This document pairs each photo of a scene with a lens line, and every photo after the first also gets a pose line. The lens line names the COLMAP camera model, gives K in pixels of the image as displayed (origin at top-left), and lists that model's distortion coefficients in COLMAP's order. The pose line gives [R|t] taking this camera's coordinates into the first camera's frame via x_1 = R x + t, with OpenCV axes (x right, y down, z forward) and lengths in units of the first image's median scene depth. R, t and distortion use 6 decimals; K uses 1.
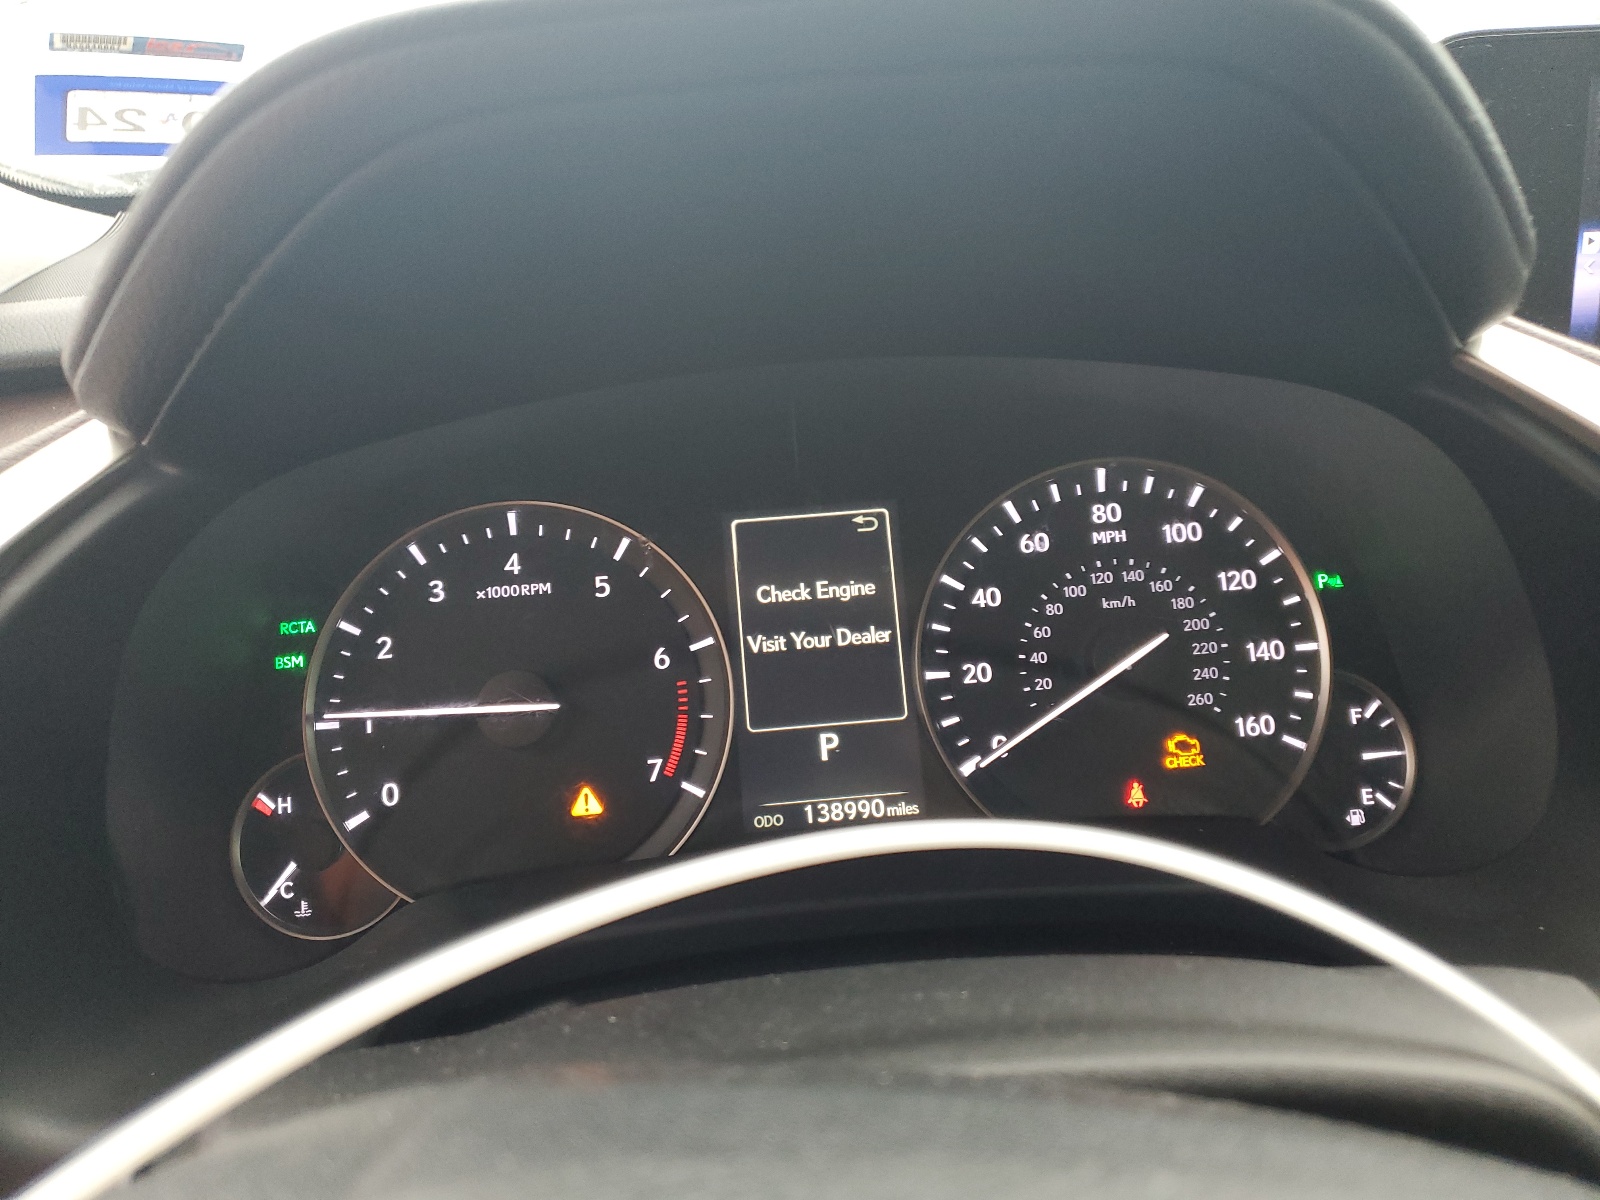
lens RADIAL K [[1215.5, 0, 798.4], [0, 1215.5, 601.2], [0, 0, 1]] dist [0.004651, 0.002791]
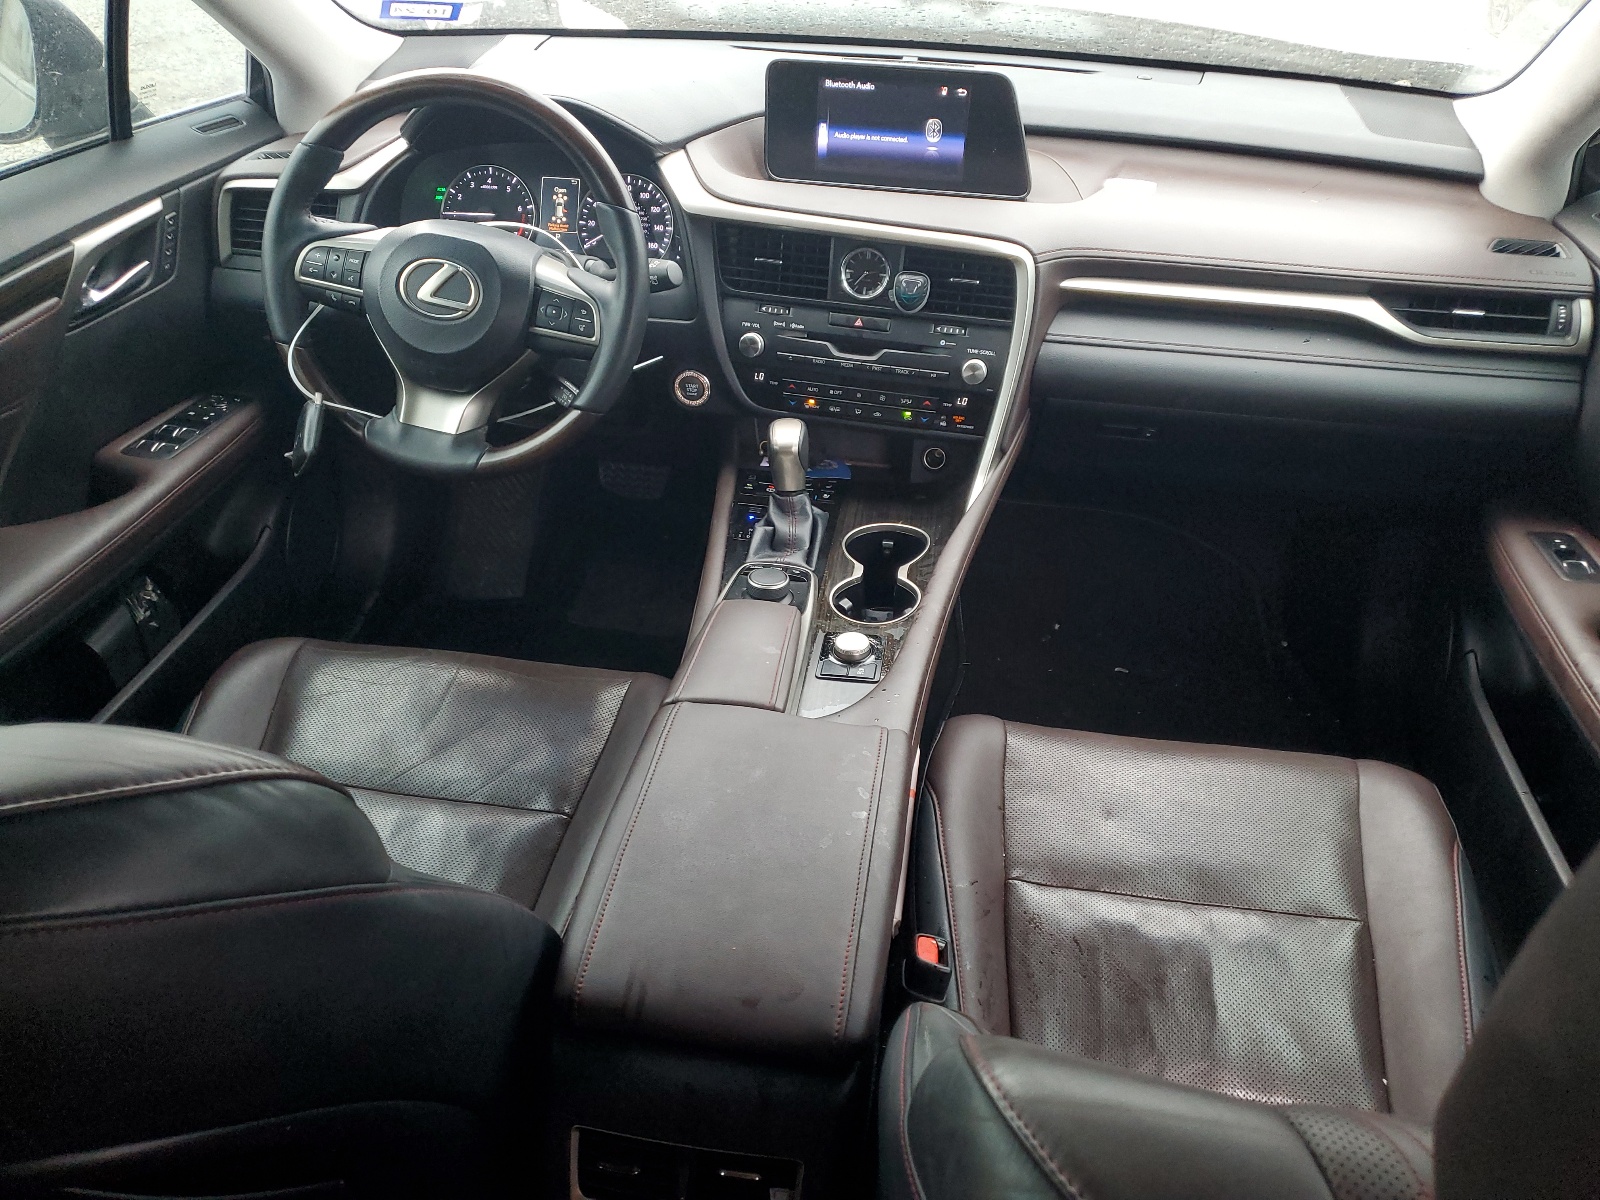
lens RADIAL K [[1215.5, 0, 800.3], [0, 1215.5, 597.7], [0, 0, 1]] dist [0.004651, 0.002791]
pose [[0.974601, 0.184544, -0.126874, 1.629127], [-0.144600, 0.951159, 0.272739, 0.038499], [0.171010, -0.247466, 0.953686, -3.226362]]
